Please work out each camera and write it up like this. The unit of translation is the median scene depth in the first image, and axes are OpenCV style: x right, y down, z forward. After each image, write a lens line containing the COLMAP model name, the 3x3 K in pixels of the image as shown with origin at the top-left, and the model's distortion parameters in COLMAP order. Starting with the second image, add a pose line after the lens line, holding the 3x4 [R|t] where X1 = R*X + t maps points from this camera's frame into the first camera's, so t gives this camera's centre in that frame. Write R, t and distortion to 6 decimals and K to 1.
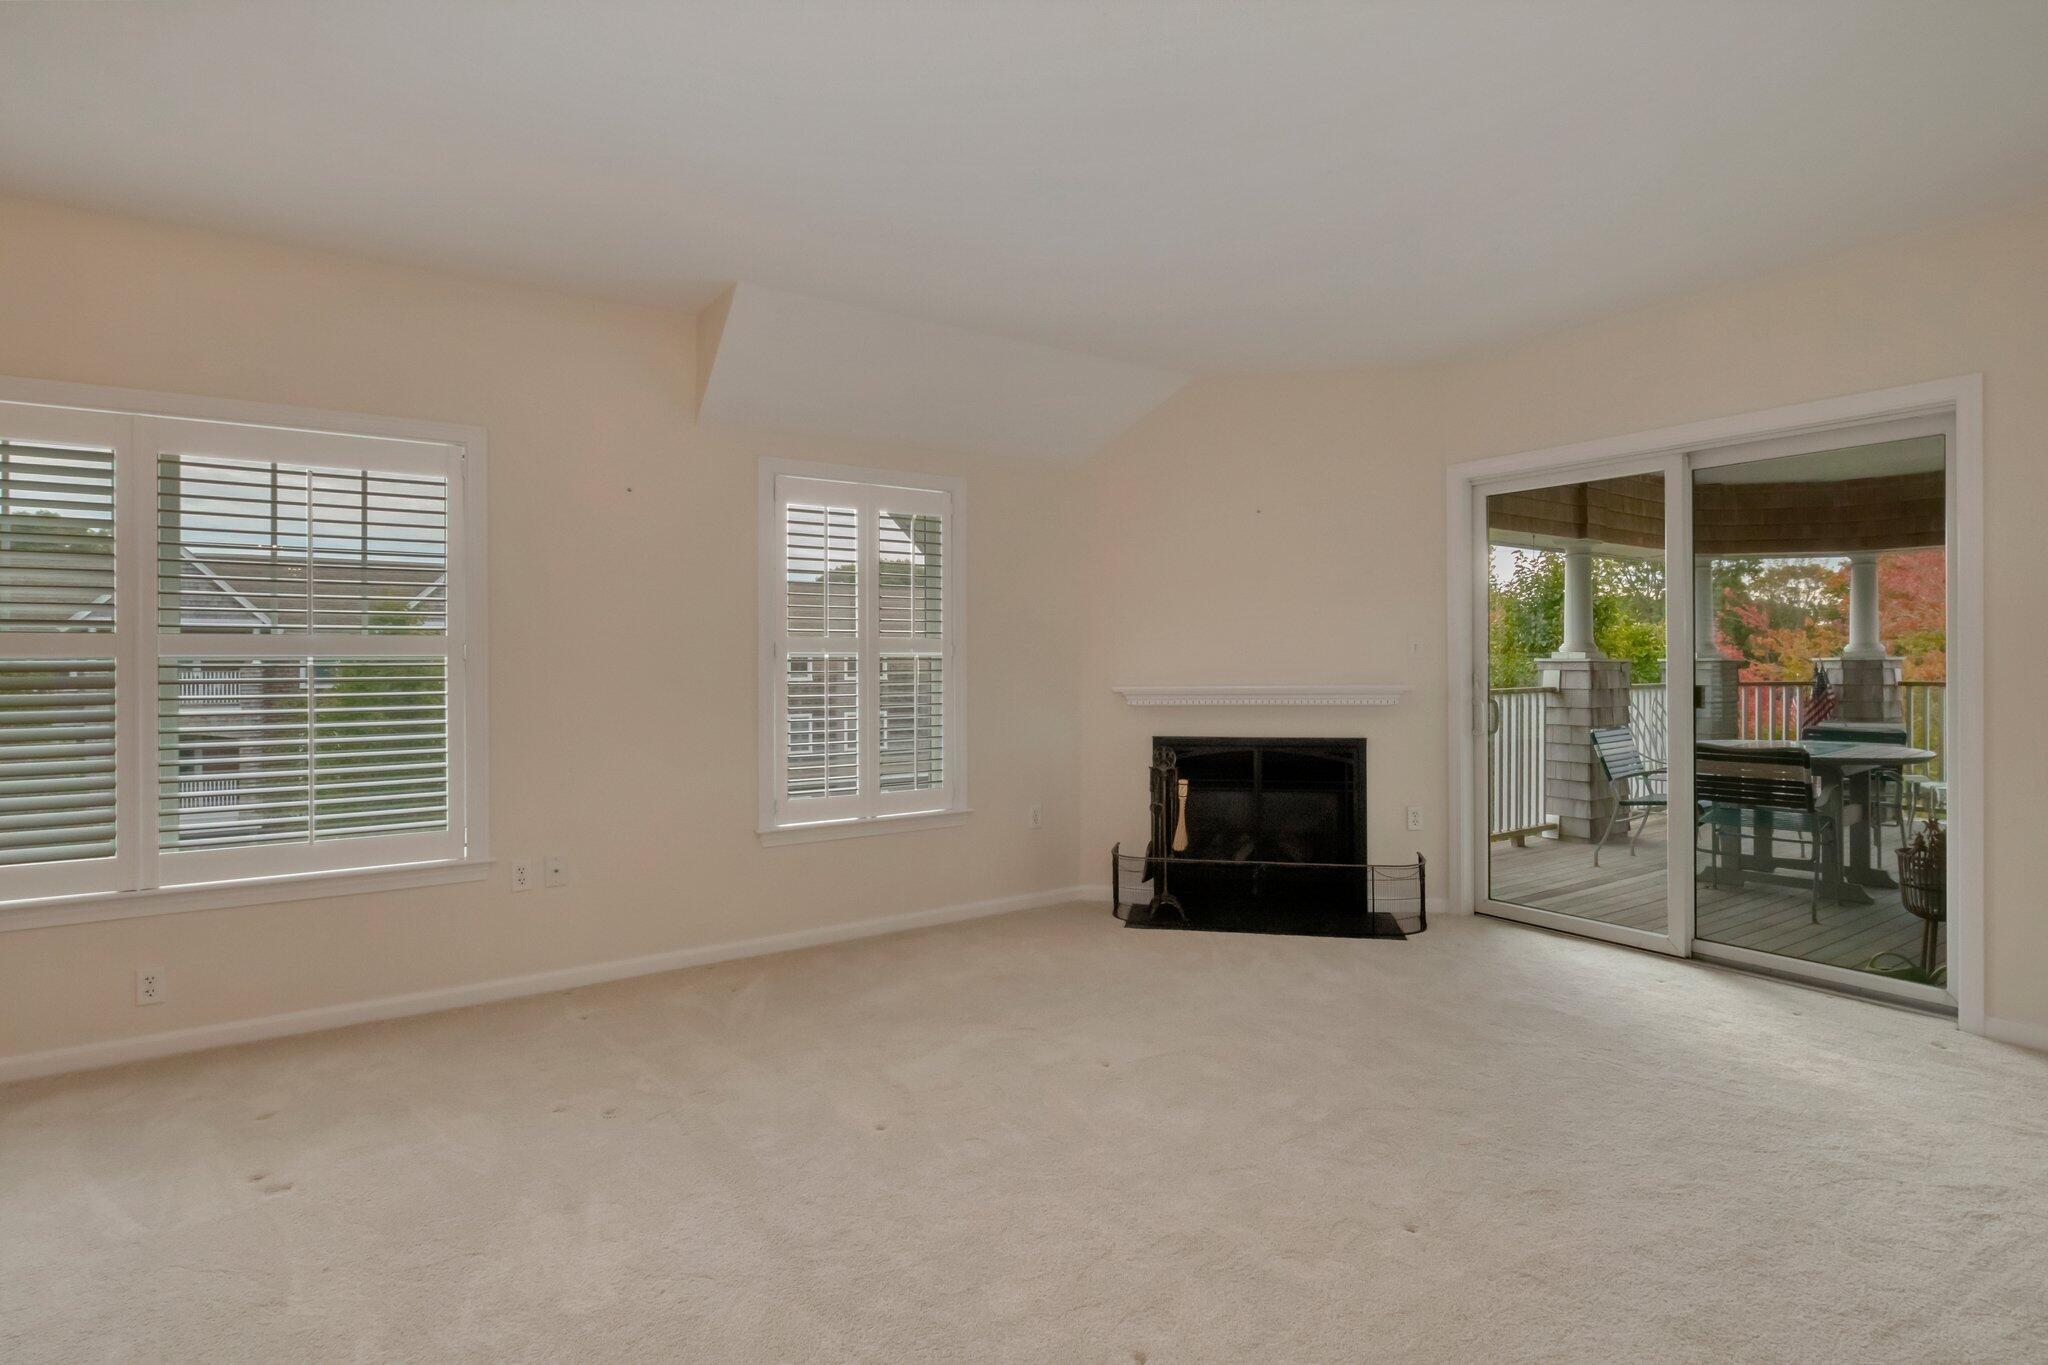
lens RADIAL K [[1030.6, 0, 1053.0], [0, 1030.6, 657.1], [0, 0, 1]] dist [-0.001442, -0.003287]
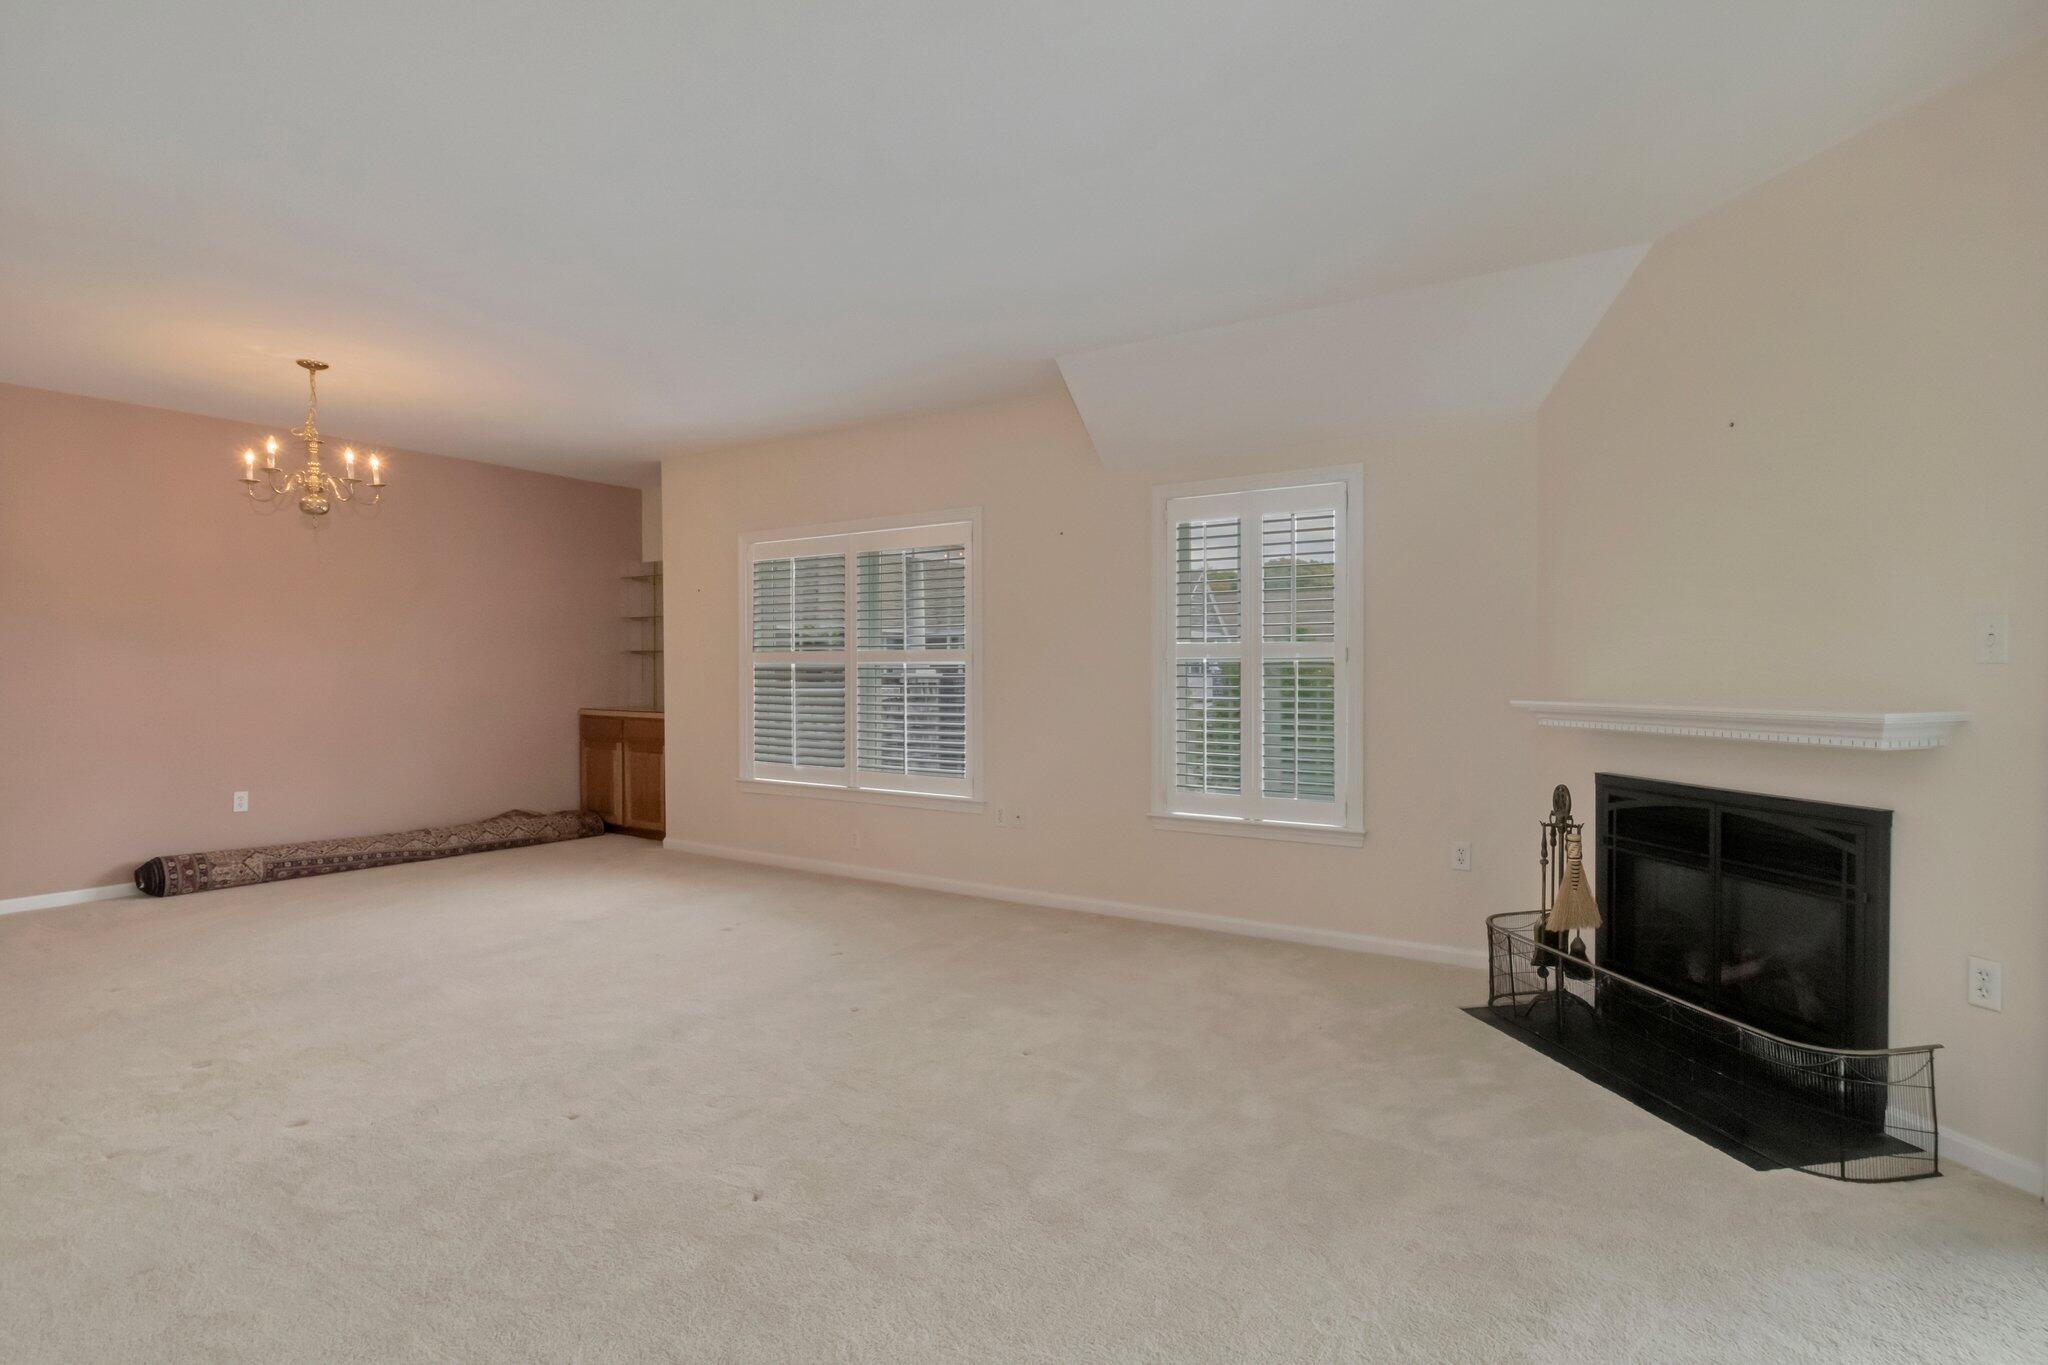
lens RADIAL K [[981.6, 0, 1051.6], [0, 981.6, 668.8], [0, 0, 1]] dist [-0.022713, 0.001446]
pose [[0.410913, 0.006486, -0.911652, 0.558795], [0.006693, 0.999926, 0.010130, -0.003224], [0.911650, -0.010265, 0.410839, 0.382448]]
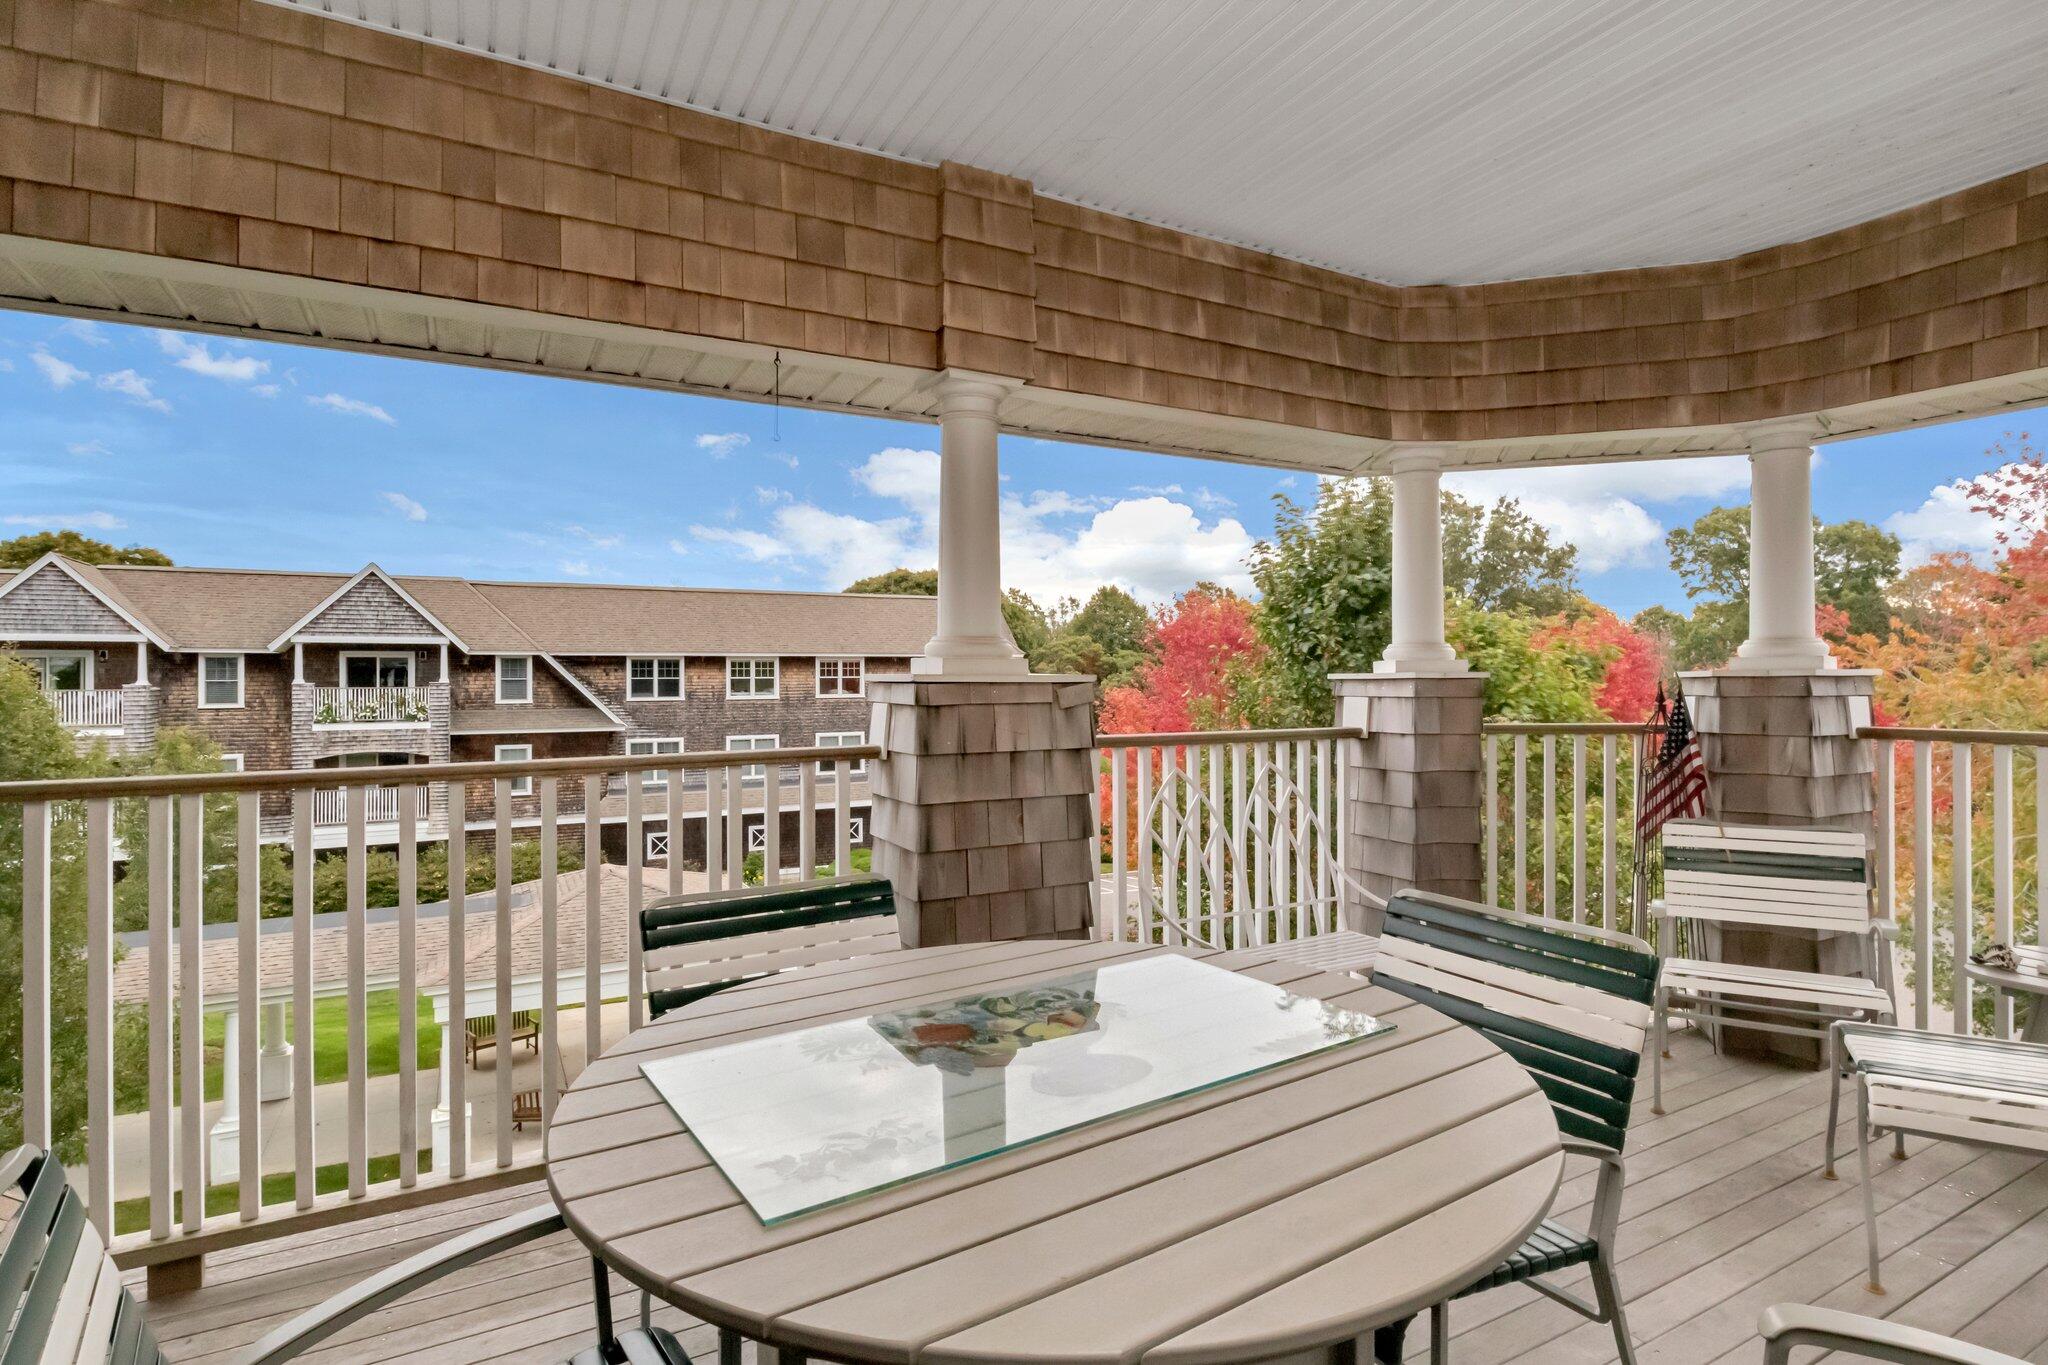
lens RADIAL K [[1030.6, 0, 1065.2], [0, 1030.6, 672.5], [0, 0, 1]] dist [-0.001442, -0.003287]
pose [[0.995587, -0.001771, -0.093830, 0.827784], [0.001694, 0.999998, -0.000906, 0.001715], [0.093831, 0.000743, 0.995588, 0.848574]]
